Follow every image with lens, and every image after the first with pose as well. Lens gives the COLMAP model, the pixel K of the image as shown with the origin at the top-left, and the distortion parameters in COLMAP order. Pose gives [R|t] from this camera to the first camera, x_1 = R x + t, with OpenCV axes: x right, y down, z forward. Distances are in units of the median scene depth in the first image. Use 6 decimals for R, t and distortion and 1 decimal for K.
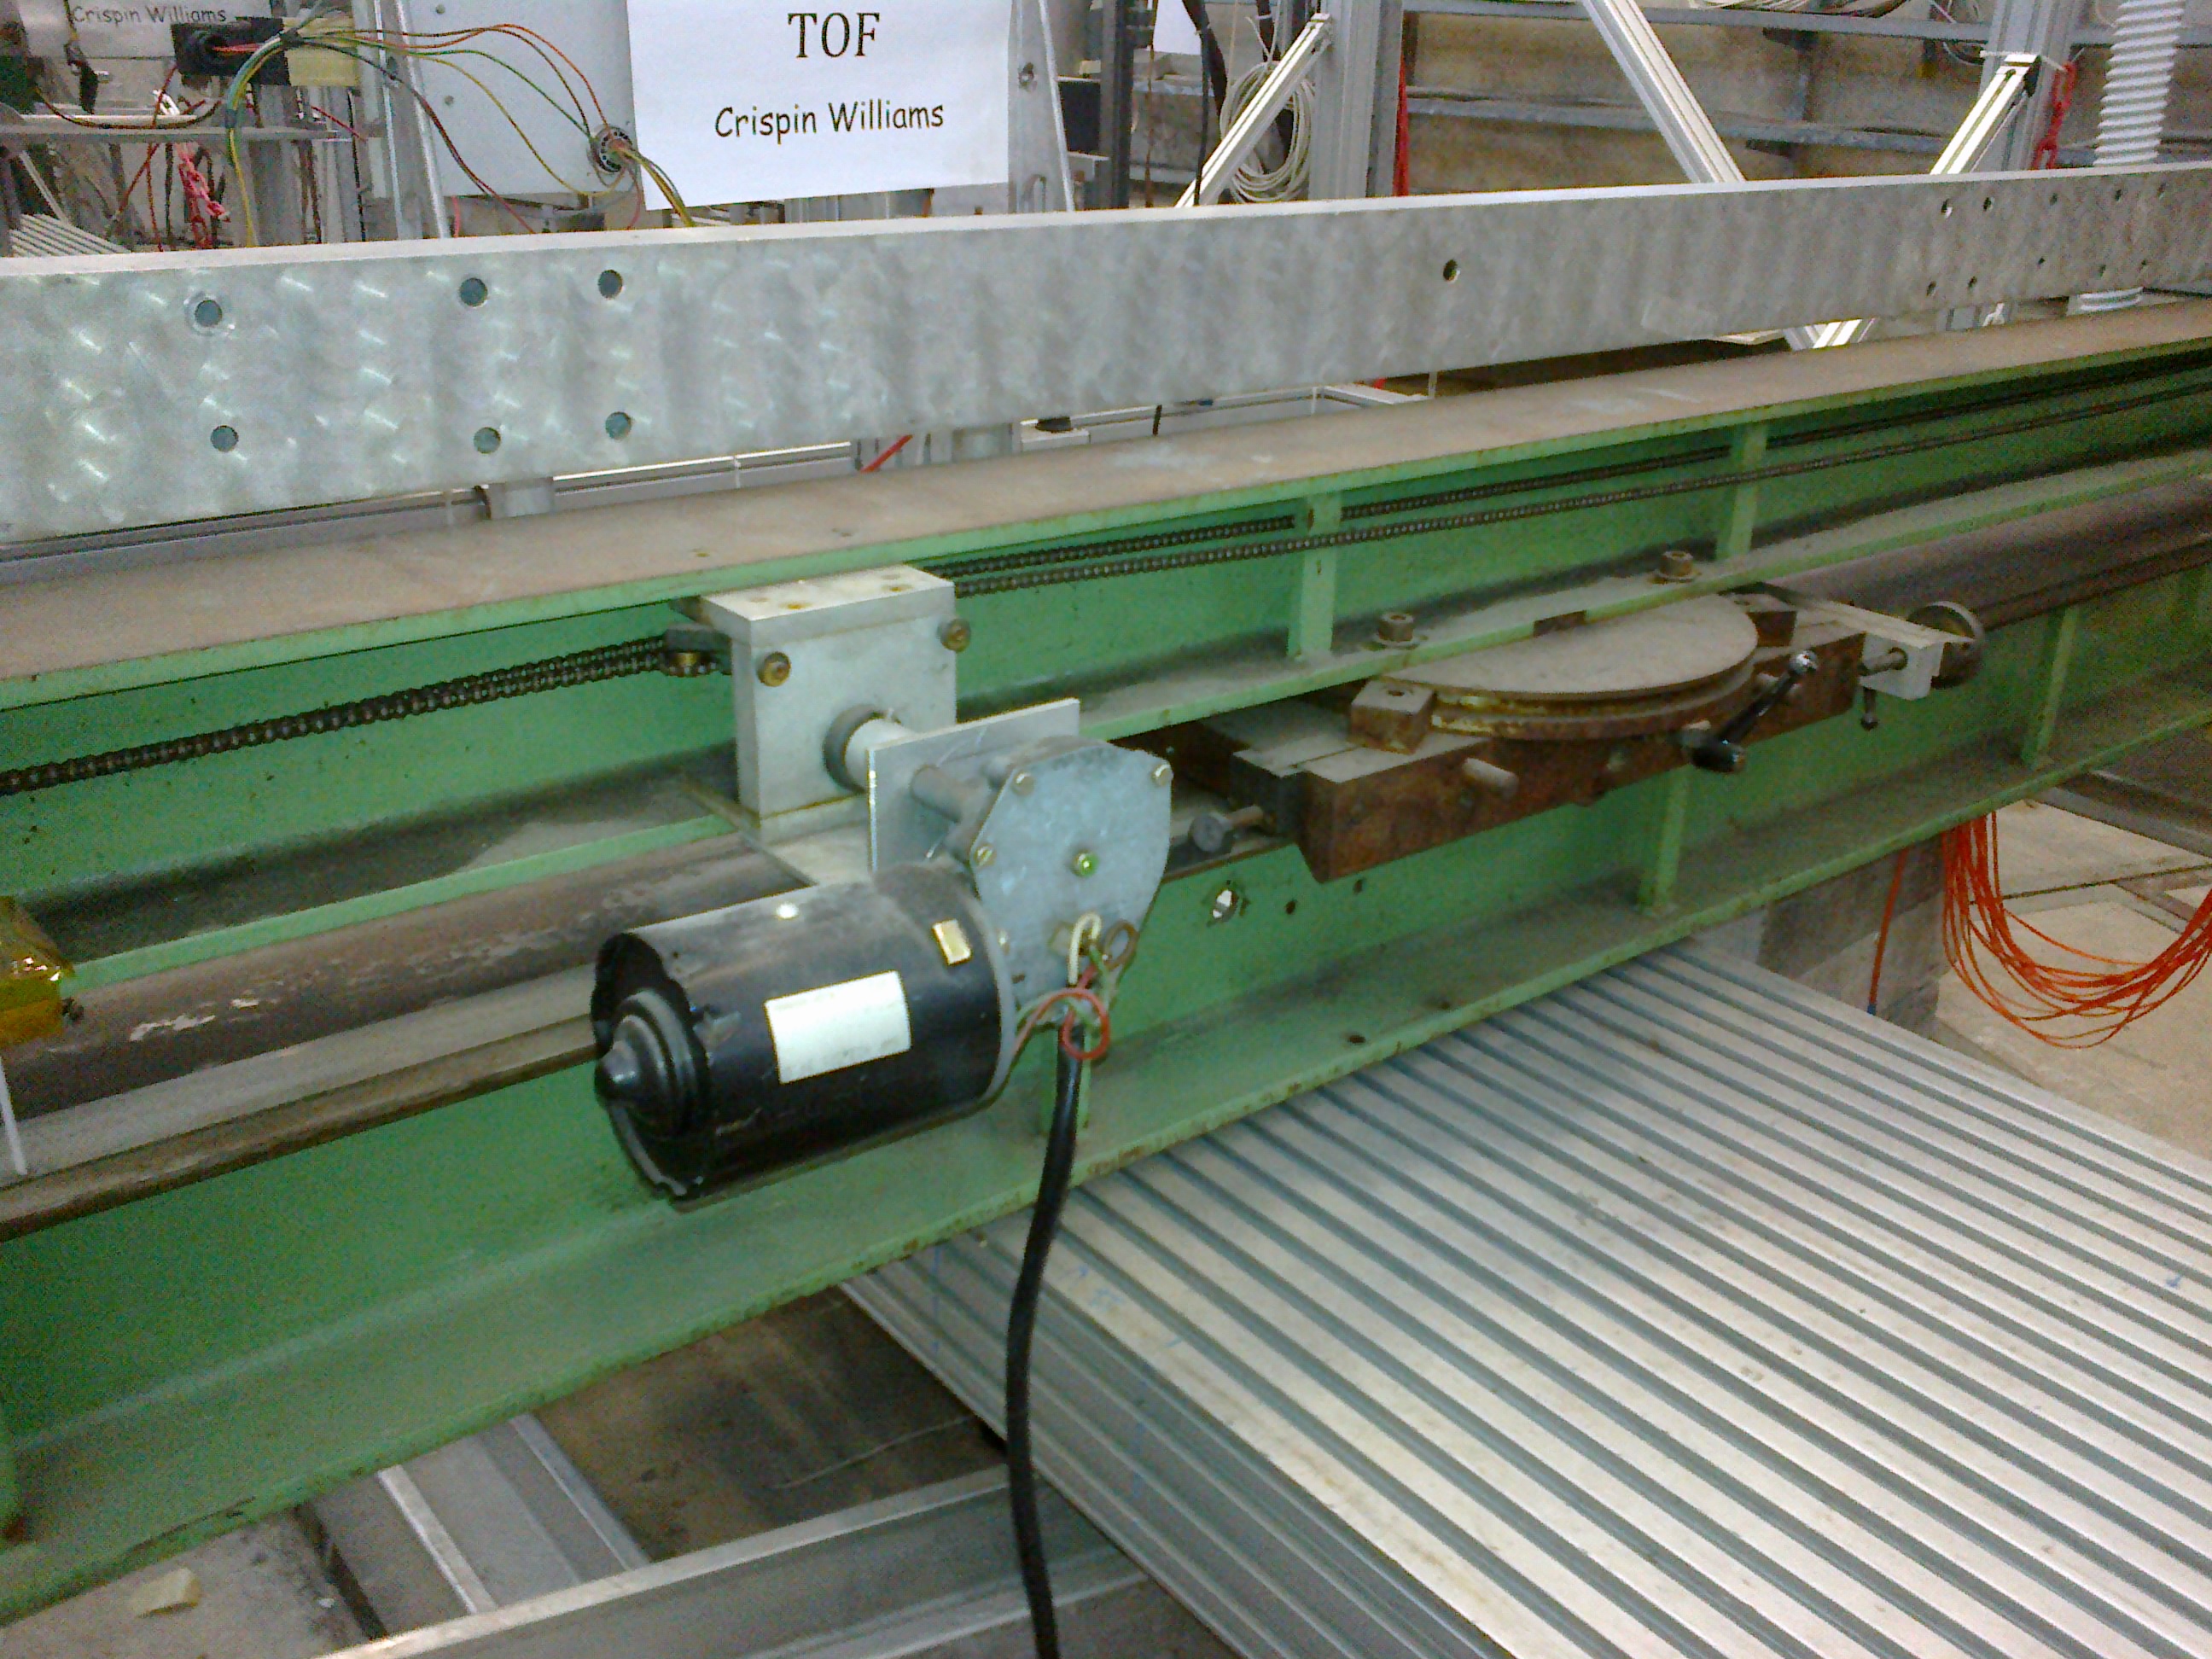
lens RADIAL K [[1970.6, 0, 1097.7], [0, 1970.6, 835.8], [0, 0, 1]] dist [-0.007865, 0.018601]
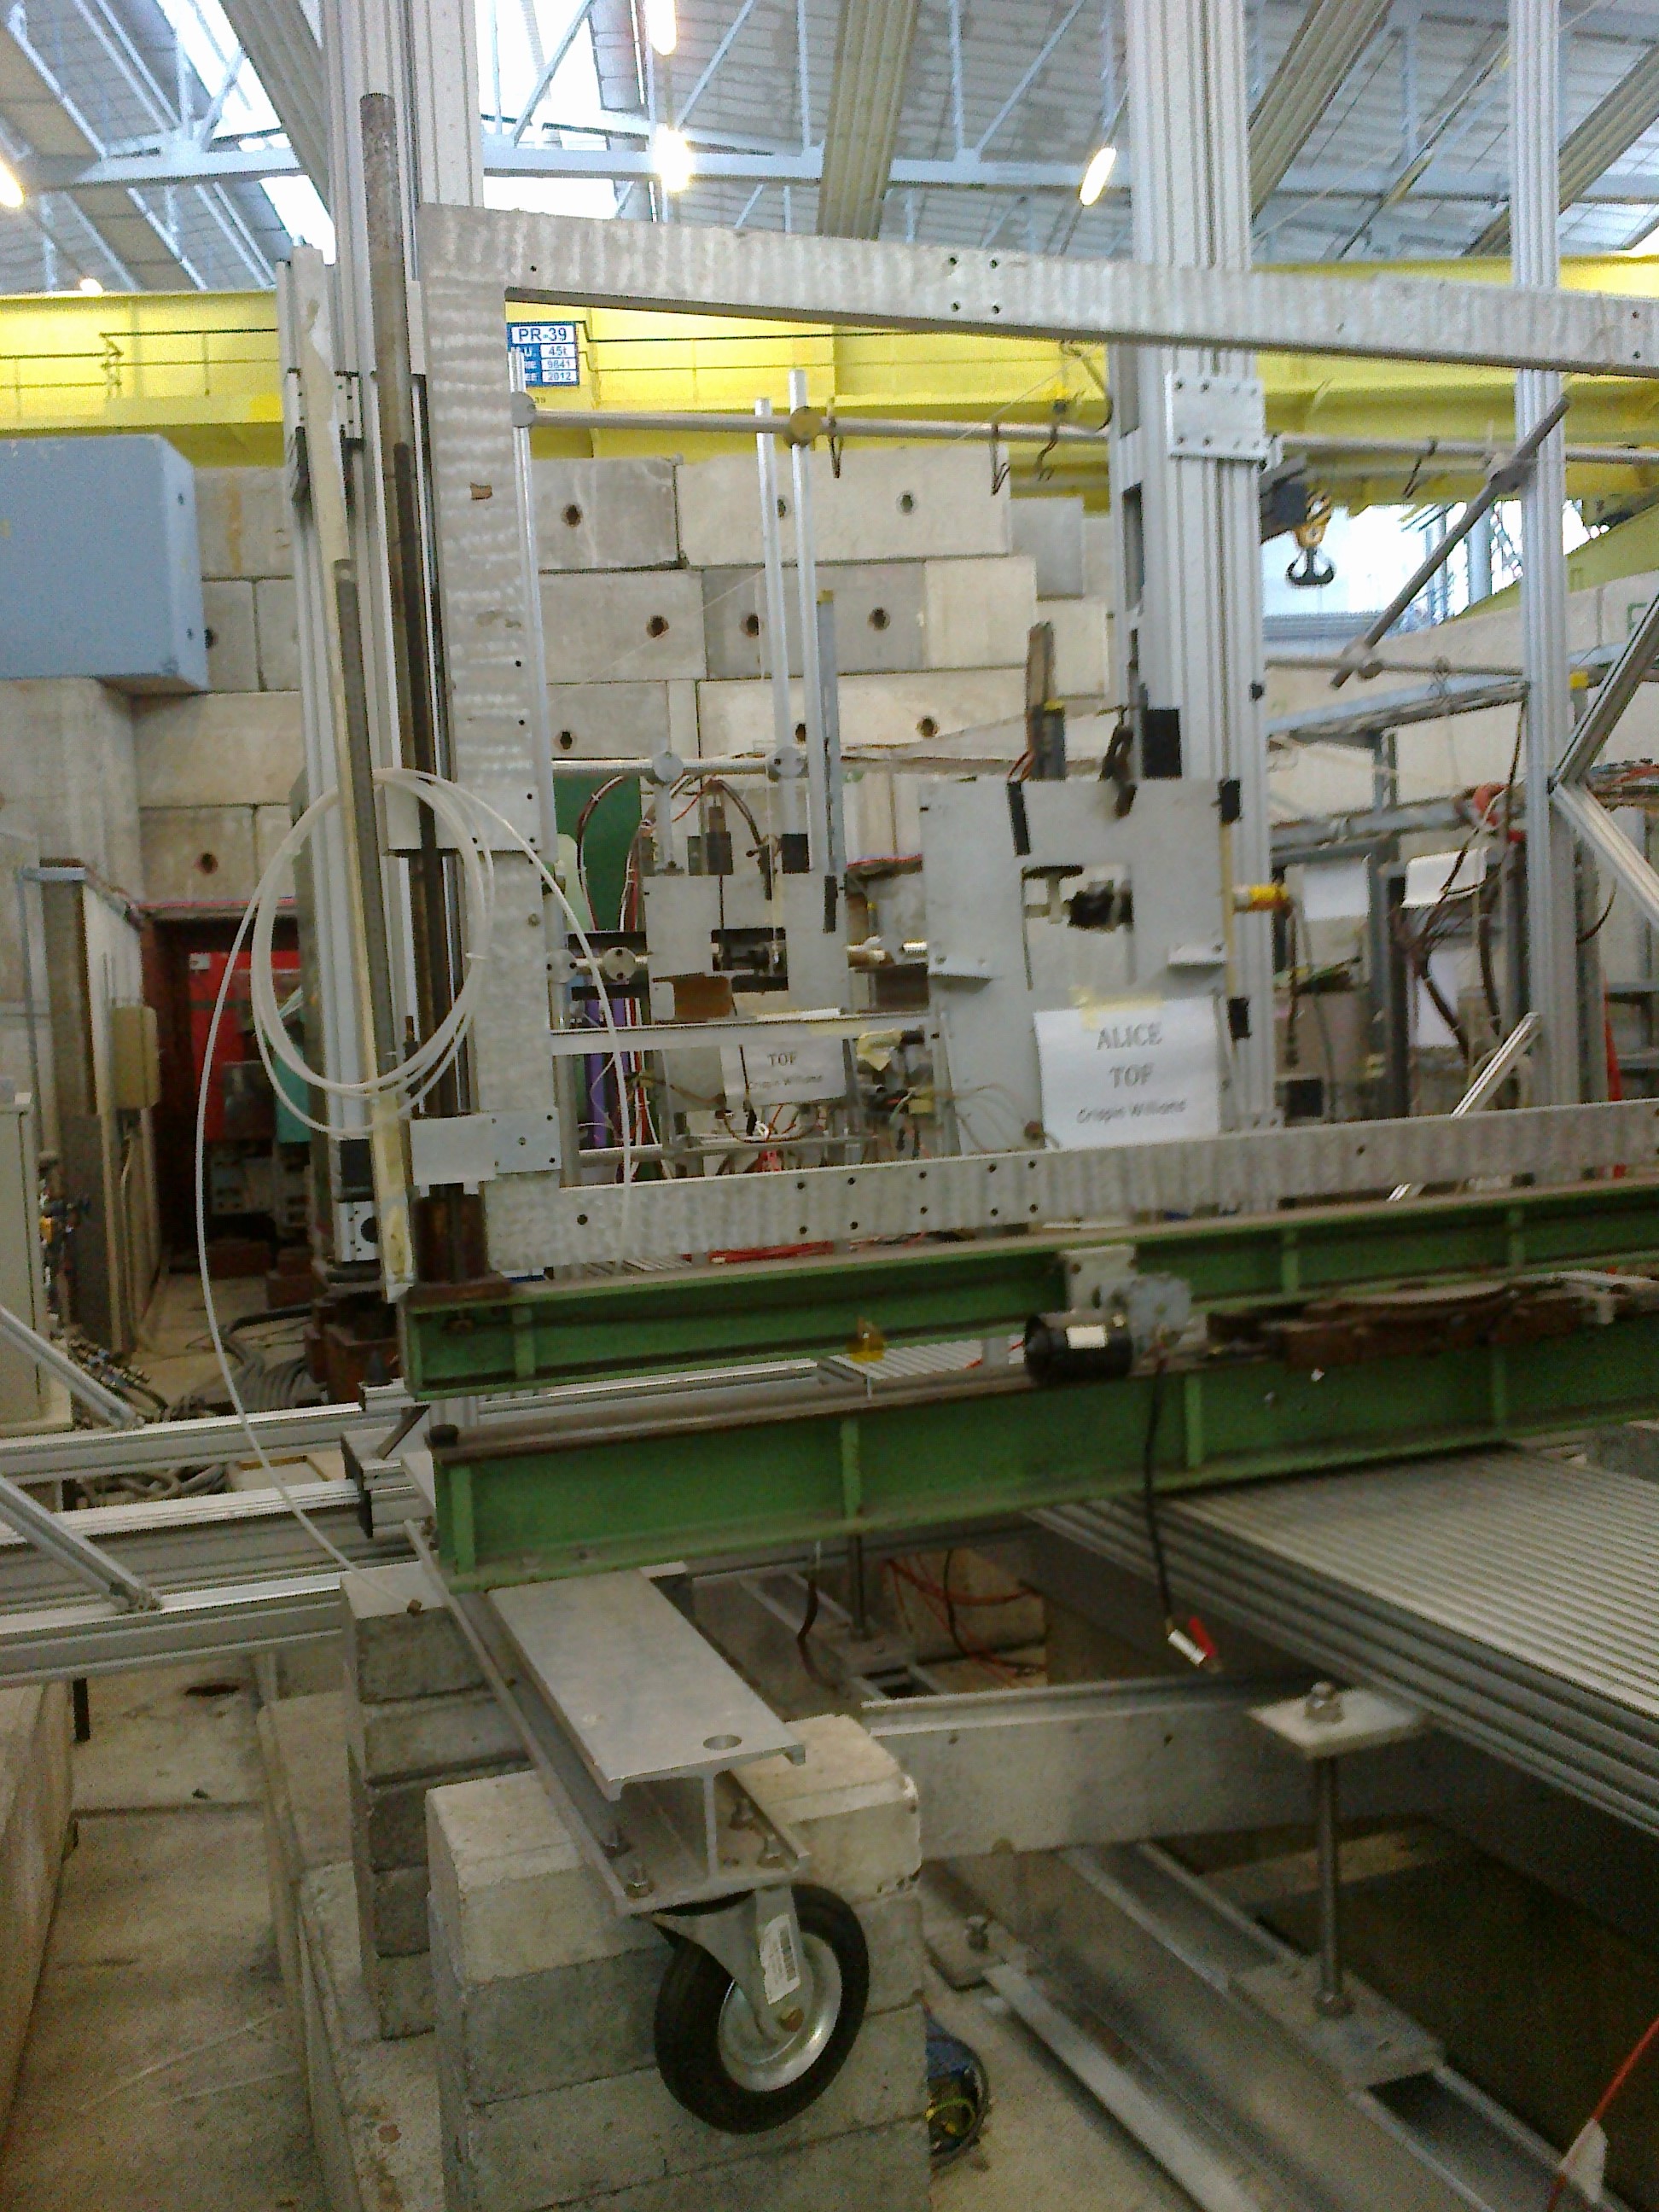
lens RADIAL K [[1970.6, 0, 822.5], [0, 1970.6, 1111.0], [0, 0, 1]] dist [-0.007865, 0.018601]
pose [[0.940771, -0.069317, -0.331882, 0.333606], [-0.048322, 0.941471, -0.333612, 0.478578], [0.335582, 0.329890, 0.882359, -1.307990]]
